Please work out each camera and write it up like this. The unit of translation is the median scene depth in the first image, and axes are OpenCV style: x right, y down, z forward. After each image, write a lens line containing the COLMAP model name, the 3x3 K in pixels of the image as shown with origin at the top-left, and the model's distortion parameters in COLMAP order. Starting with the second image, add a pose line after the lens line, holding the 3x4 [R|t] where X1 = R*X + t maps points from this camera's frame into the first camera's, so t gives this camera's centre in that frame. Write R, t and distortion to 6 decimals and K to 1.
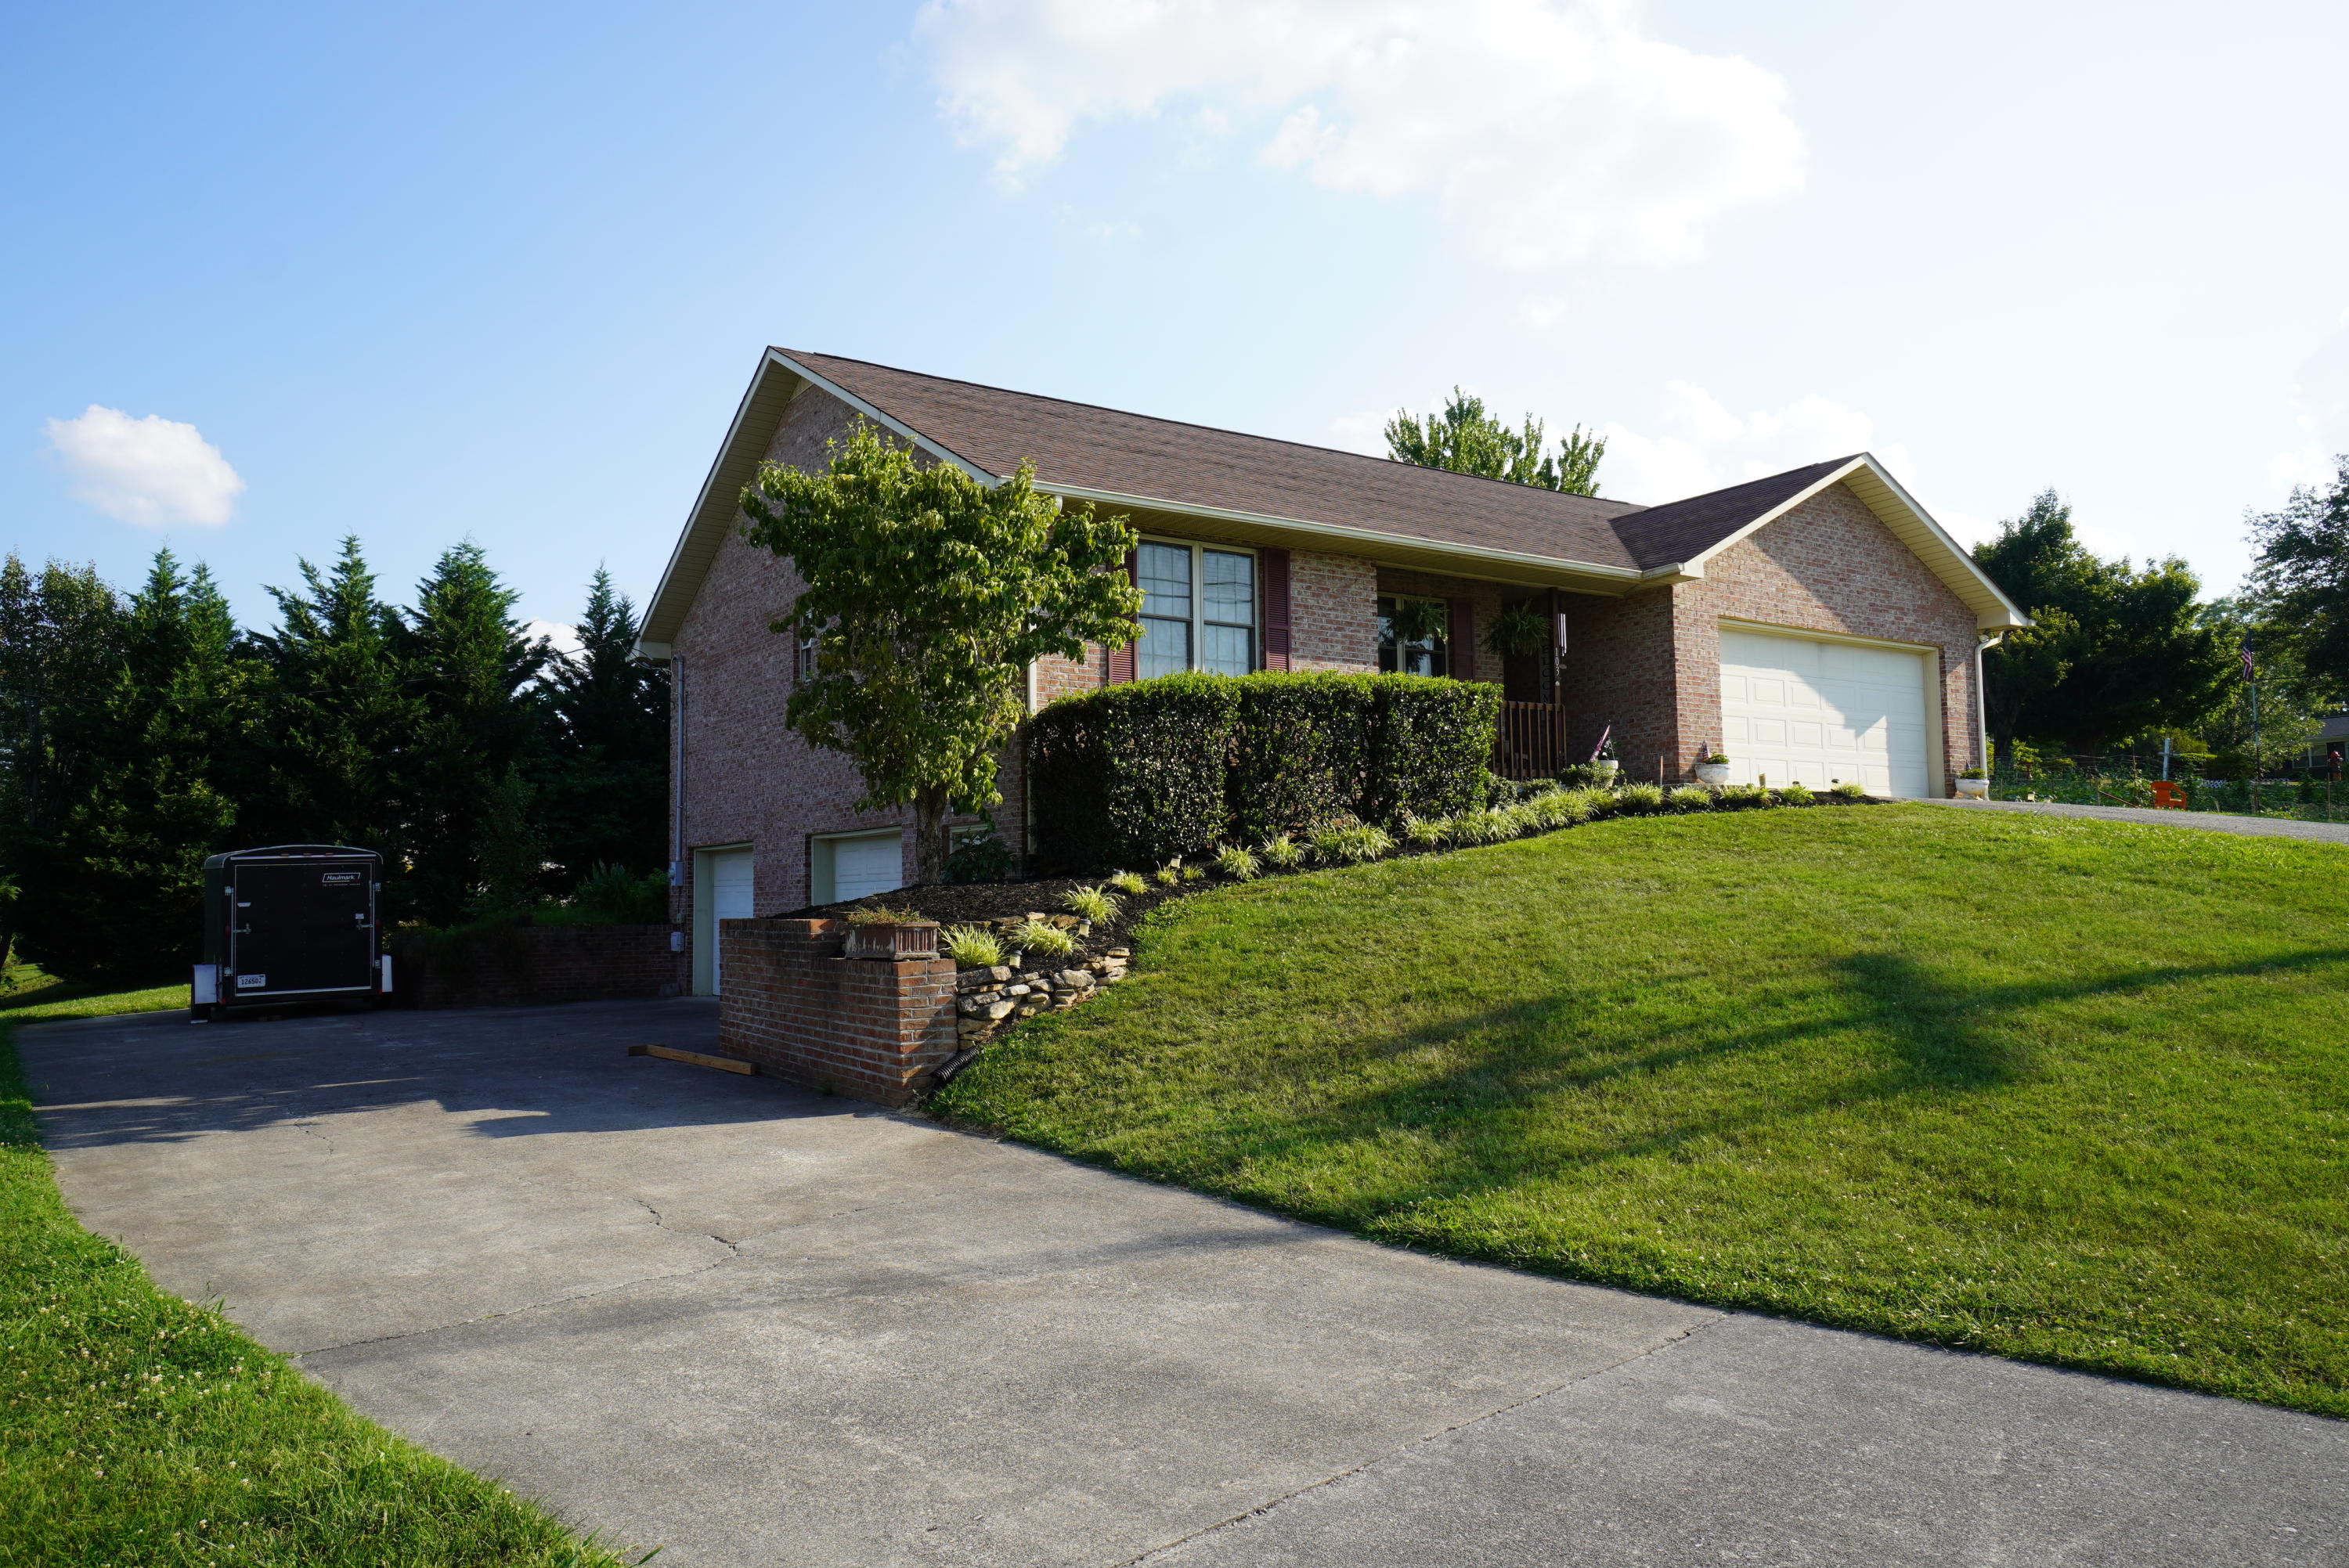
lens RADIAL K [[1611.1, 0, 1176.0], [0, 1611.1, 770.9], [0, 0, 1]] dist [0.001614, -0.002247]
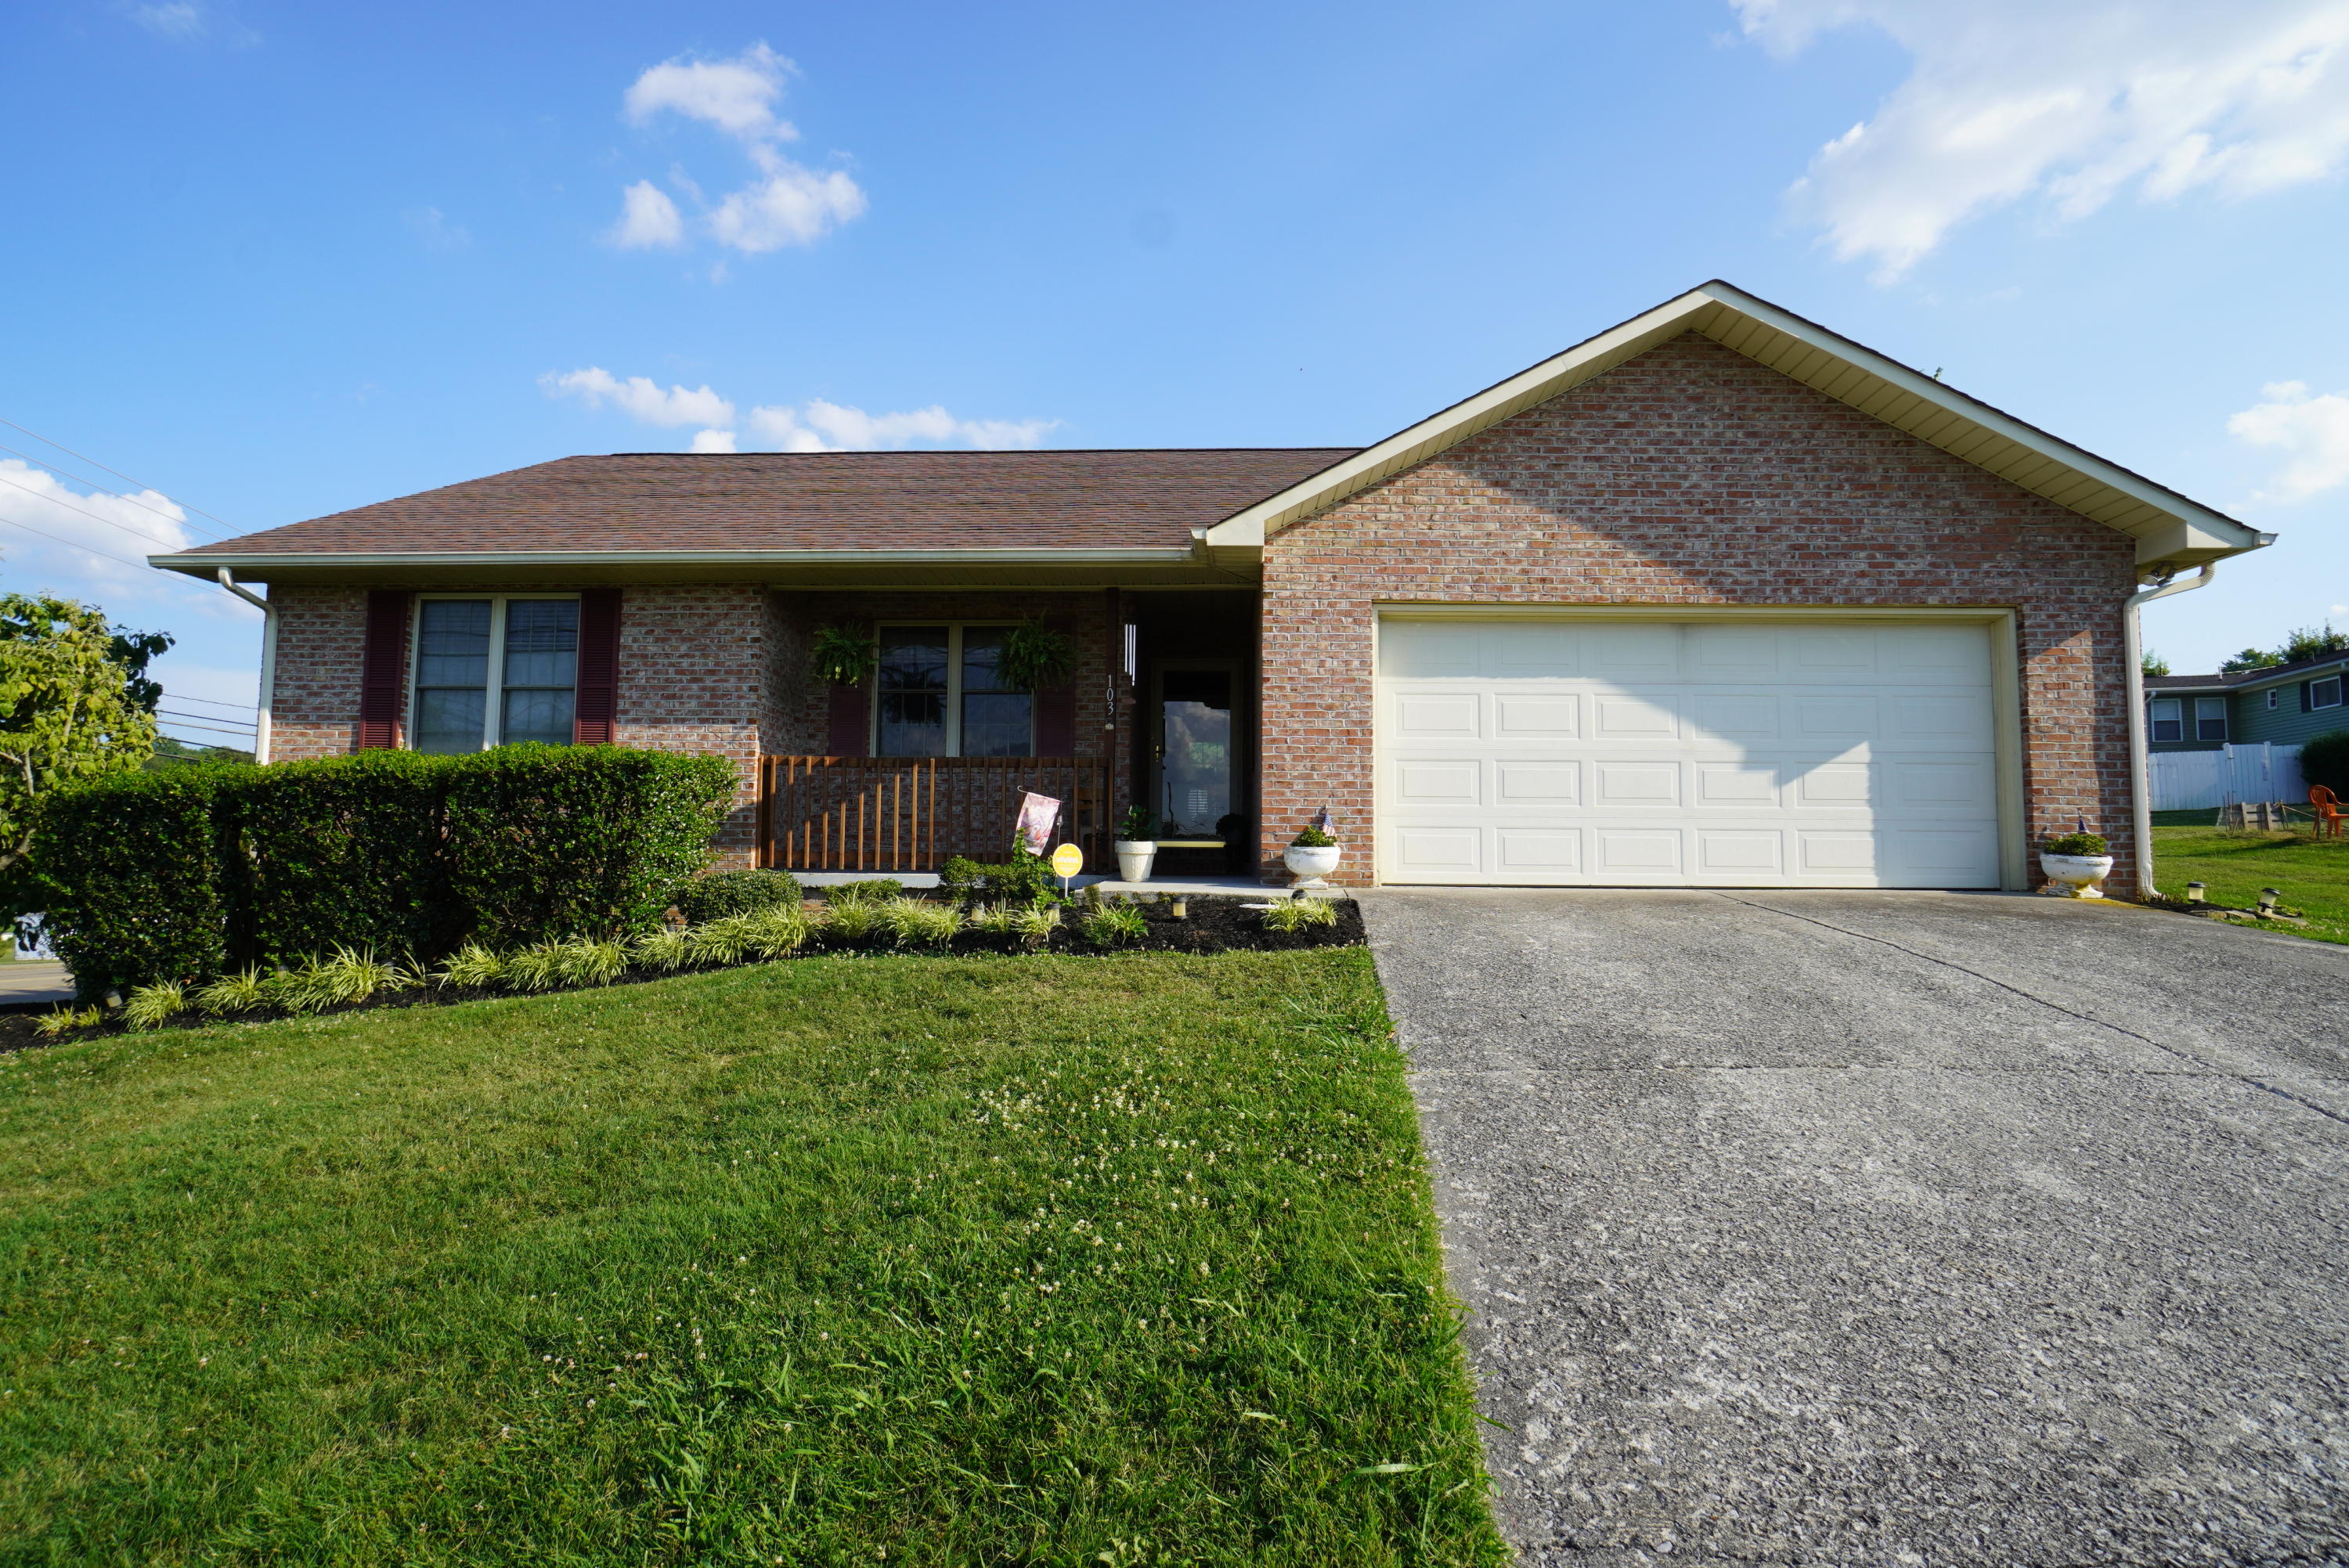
lens RADIAL K [[1192.0, 0, 1159.1], [0, 1192.0, 779.4], [0, 0, 1]] dist [-0.028507, 0.002427]
pose [[0.806961, -0.025716, -0.590045, 0.511388], [0.024565, 0.999648, -0.009973, -0.024131], [0.590094, -0.006447, 0.807309, 0.553445]]
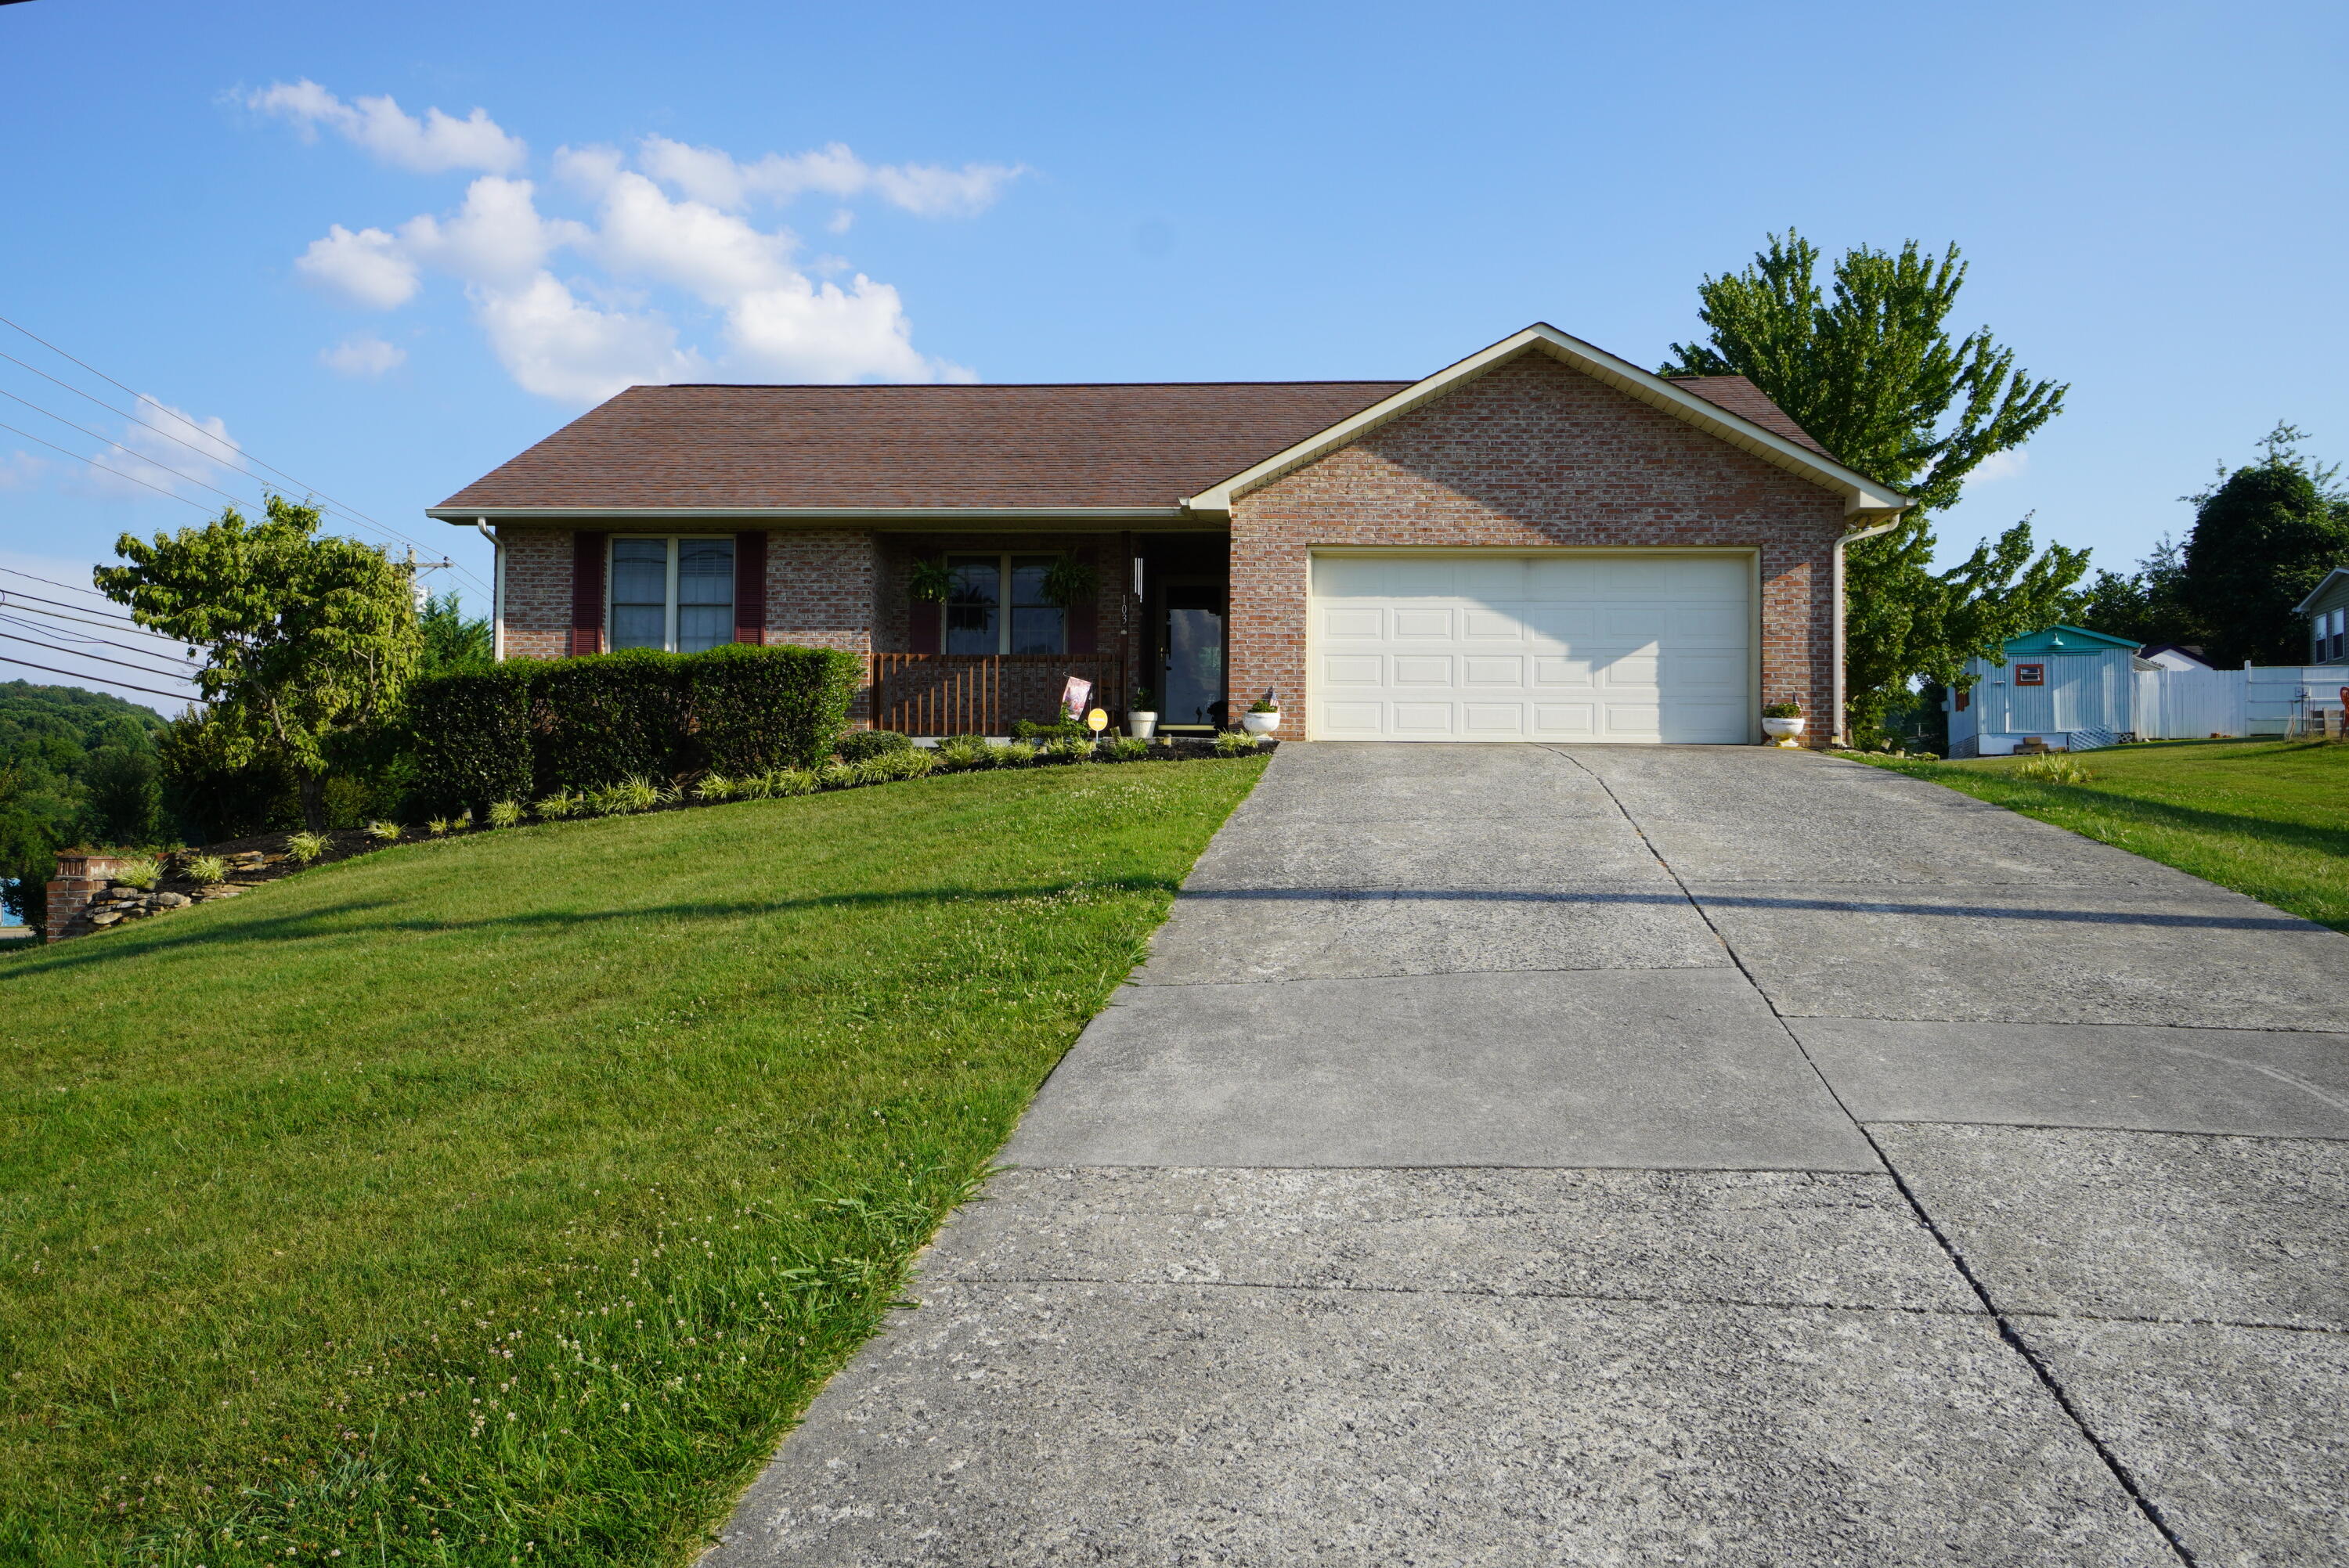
lens RADIAL K [[1721.1, 0, 1155.9], [0, 1721.1, 769.1], [0, 0, 1]] dist [0.013694, -0.002322]
pose [[0.796734, -0.004790, -0.604311, 0.801844], [0.025847, 0.999324, 0.026157, 0.000650], [0.603777, -0.036459, 0.796319, 0.179178]]
